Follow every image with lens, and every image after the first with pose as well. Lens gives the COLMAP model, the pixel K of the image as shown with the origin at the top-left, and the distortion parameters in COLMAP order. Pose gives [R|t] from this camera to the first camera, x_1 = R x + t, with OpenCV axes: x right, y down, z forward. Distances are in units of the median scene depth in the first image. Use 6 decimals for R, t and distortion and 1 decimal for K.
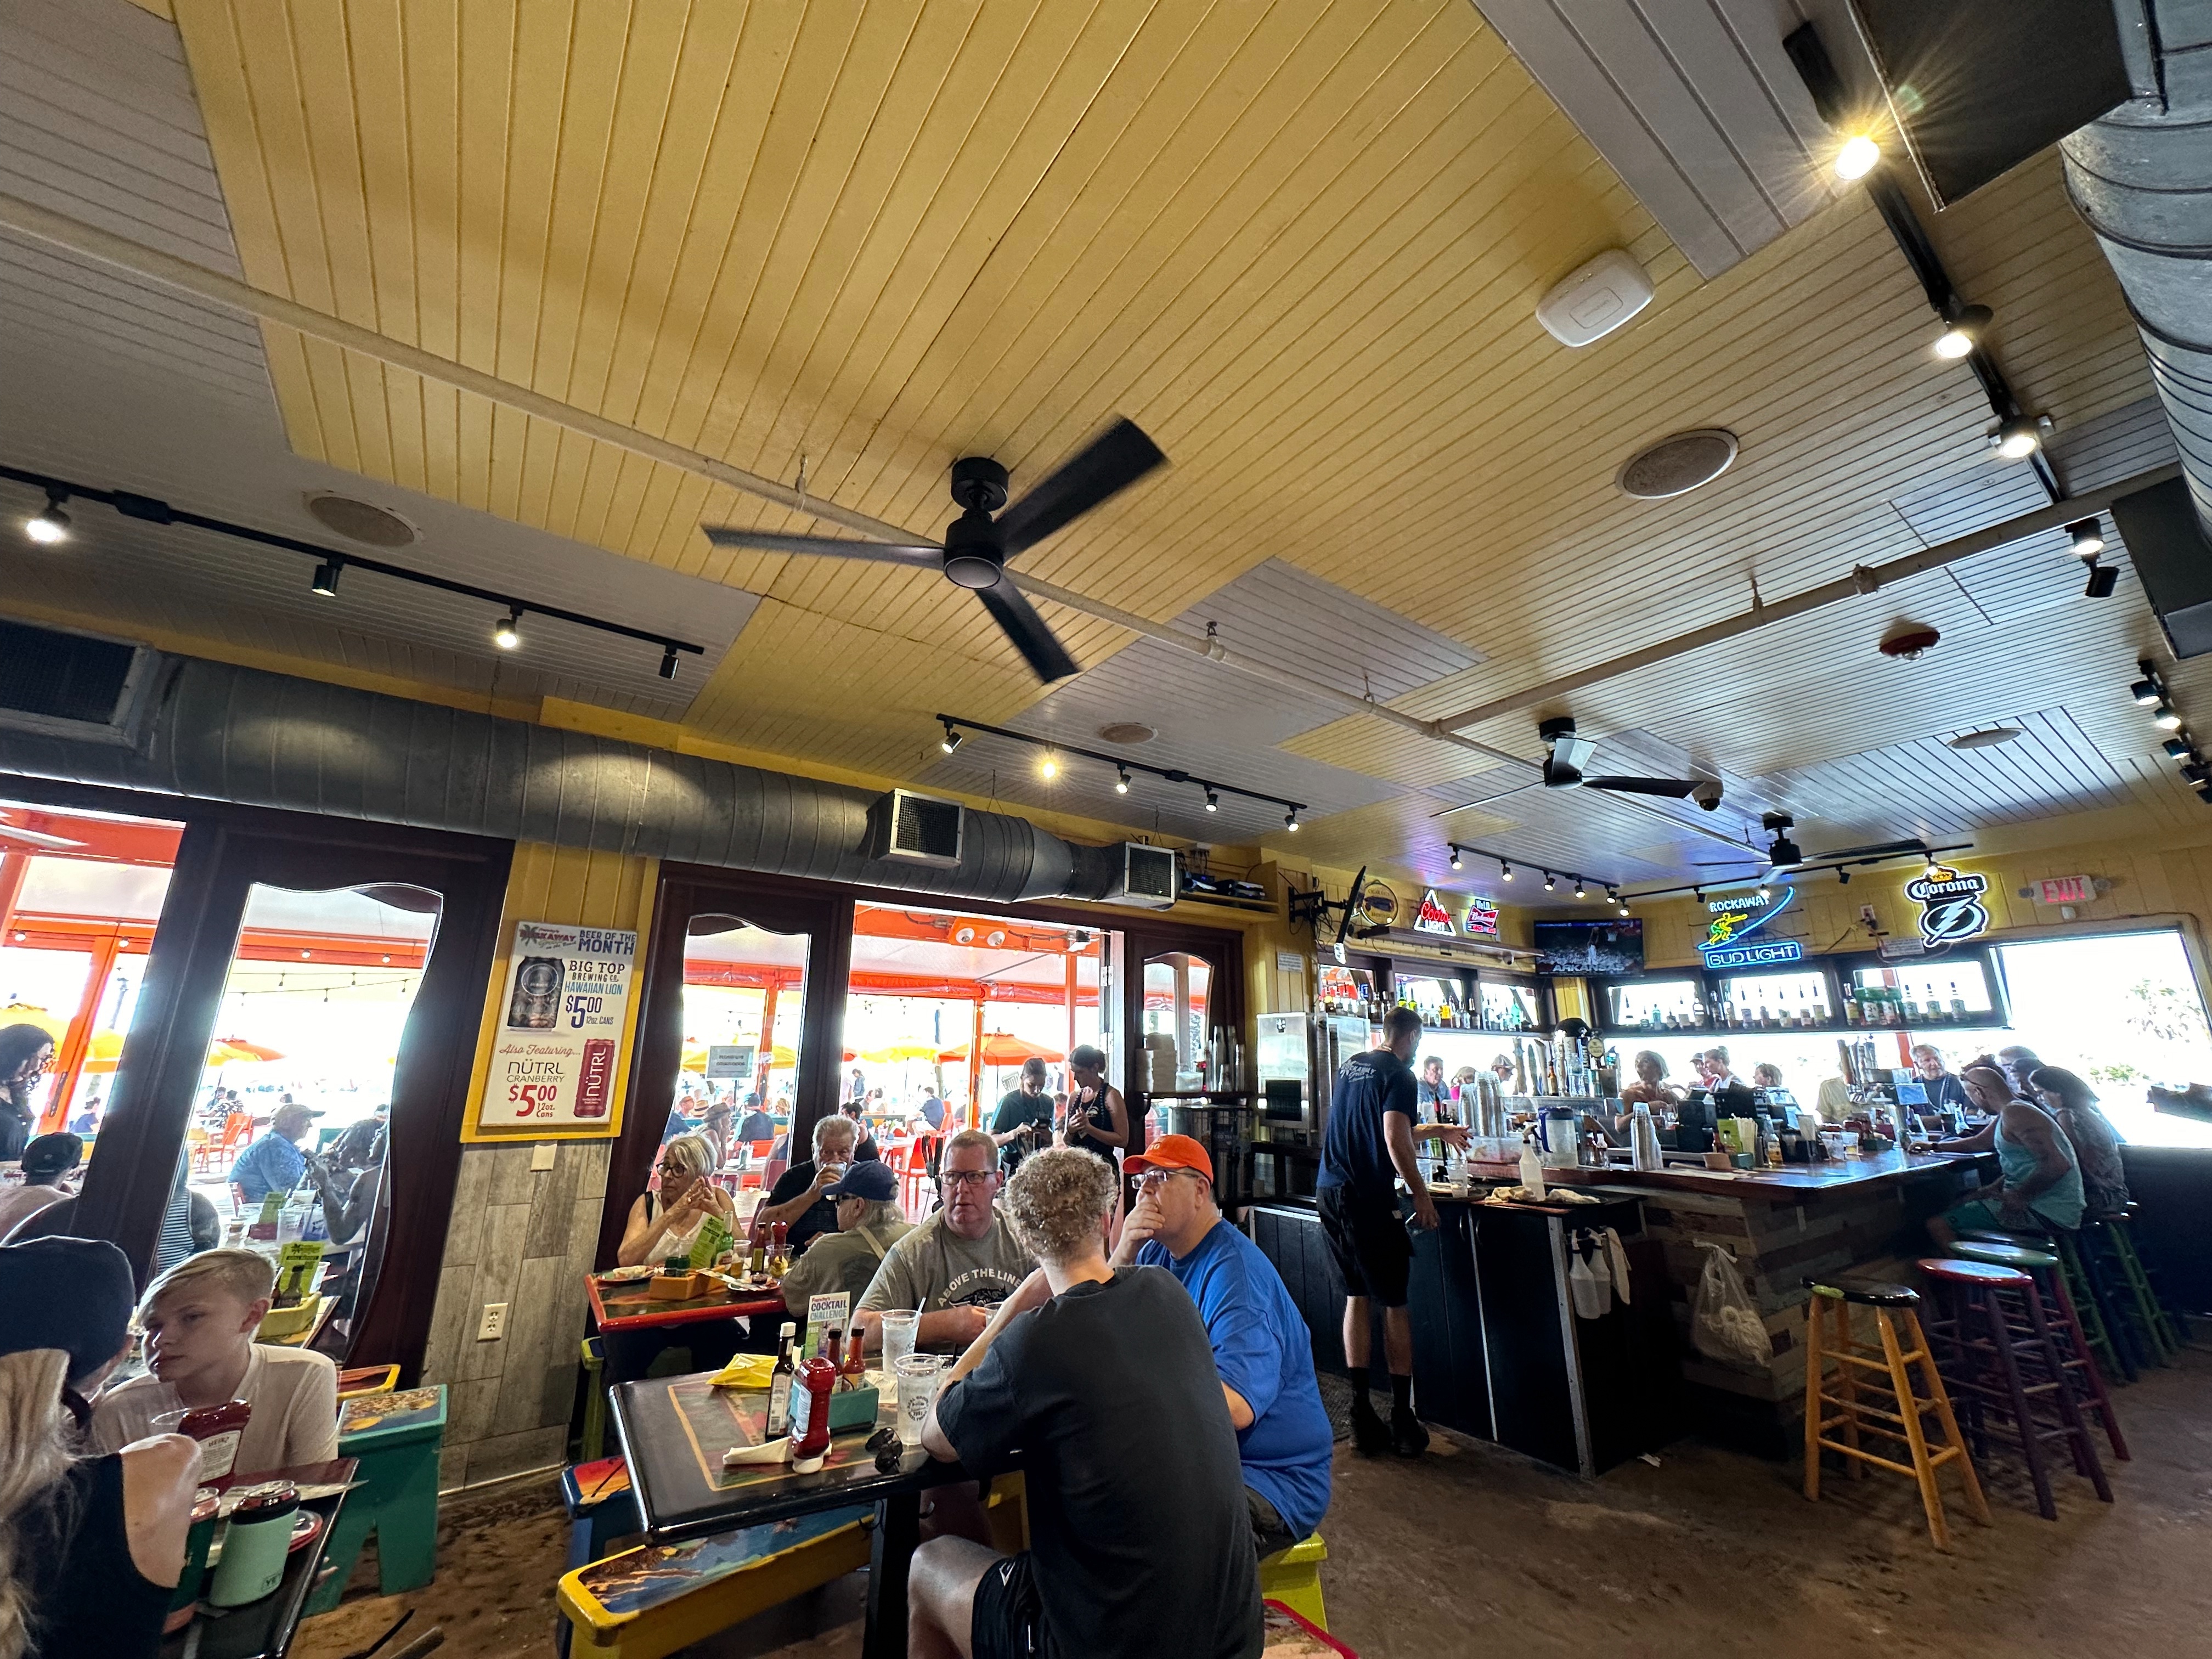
lens RADIAL K [[875.4, 0, 1124.0], [0, 875.4, 836.5], [0, 0, 1]] dist [0.000022, 0.000011]
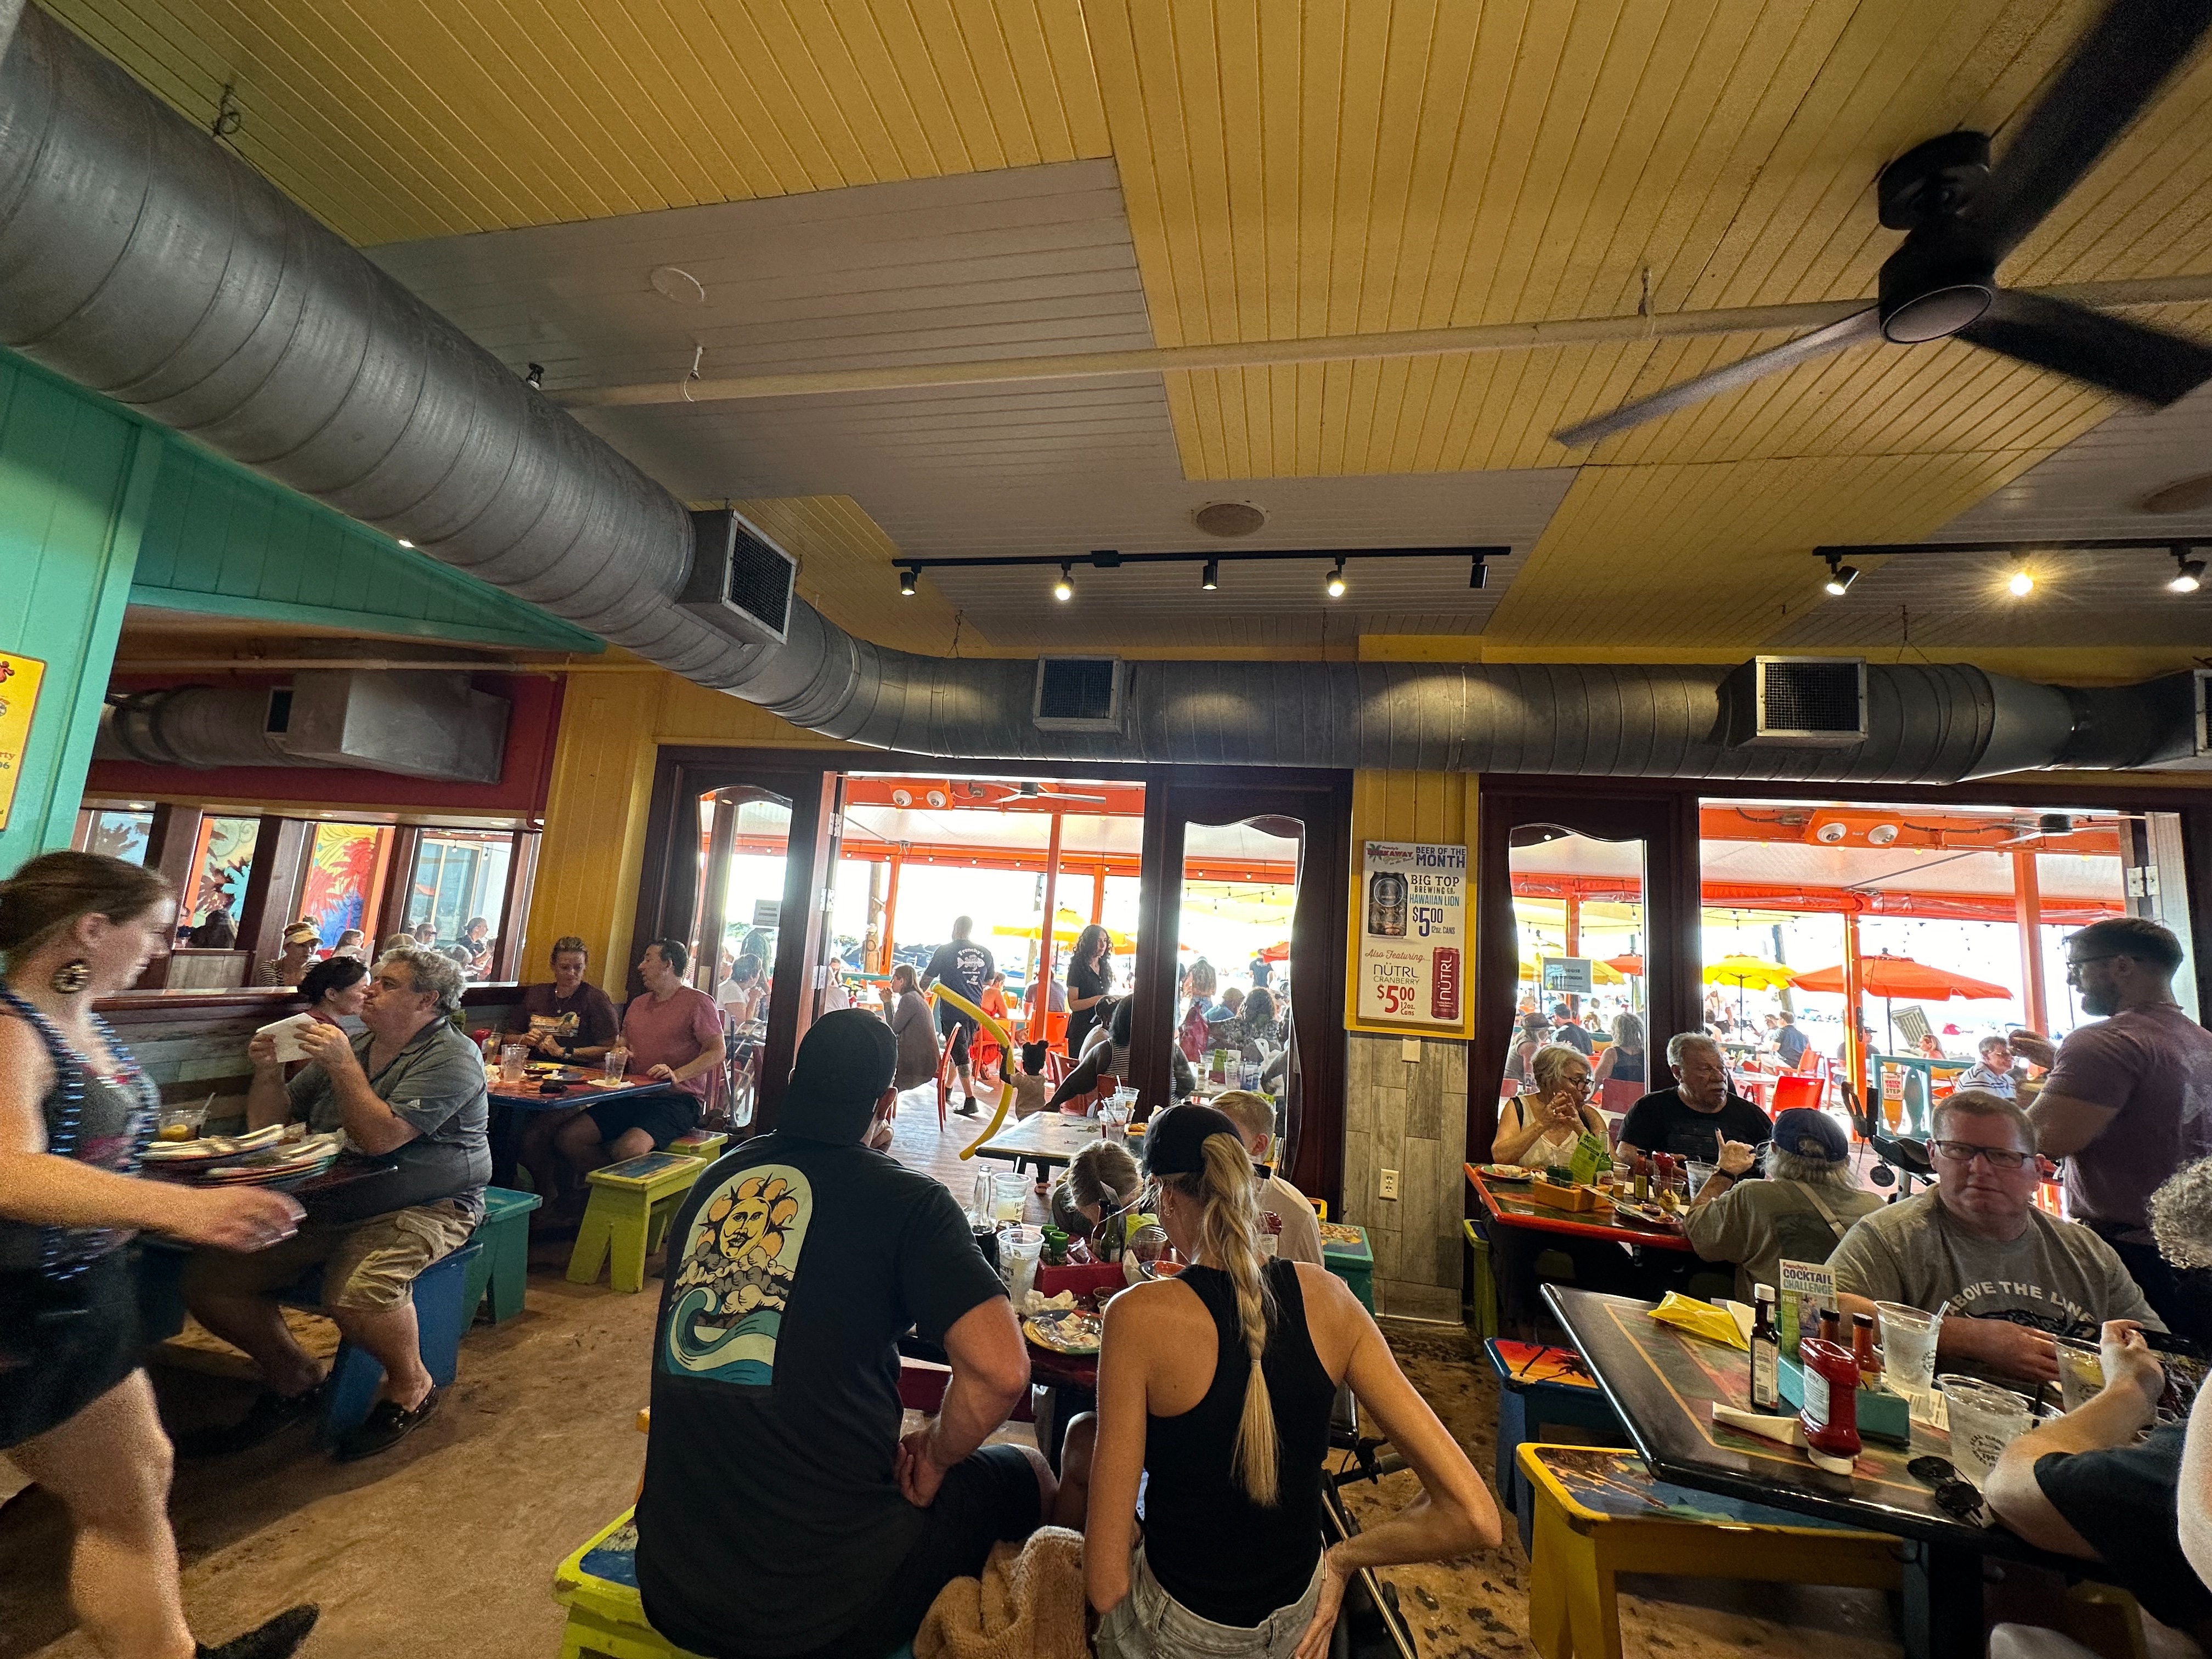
lens RADIAL K [[875.4, 0, 1118.0], [0, 875.4, 835.2], [0, 0, 1]] dist [0.000022, 0.000011]
pose [[0.688461, -0.053093, -0.723327, -0.102504], [0.125397, 0.991011, 0.046611, -0.002759], [0.714351, -0.122793, 0.688930, 0.002373]]
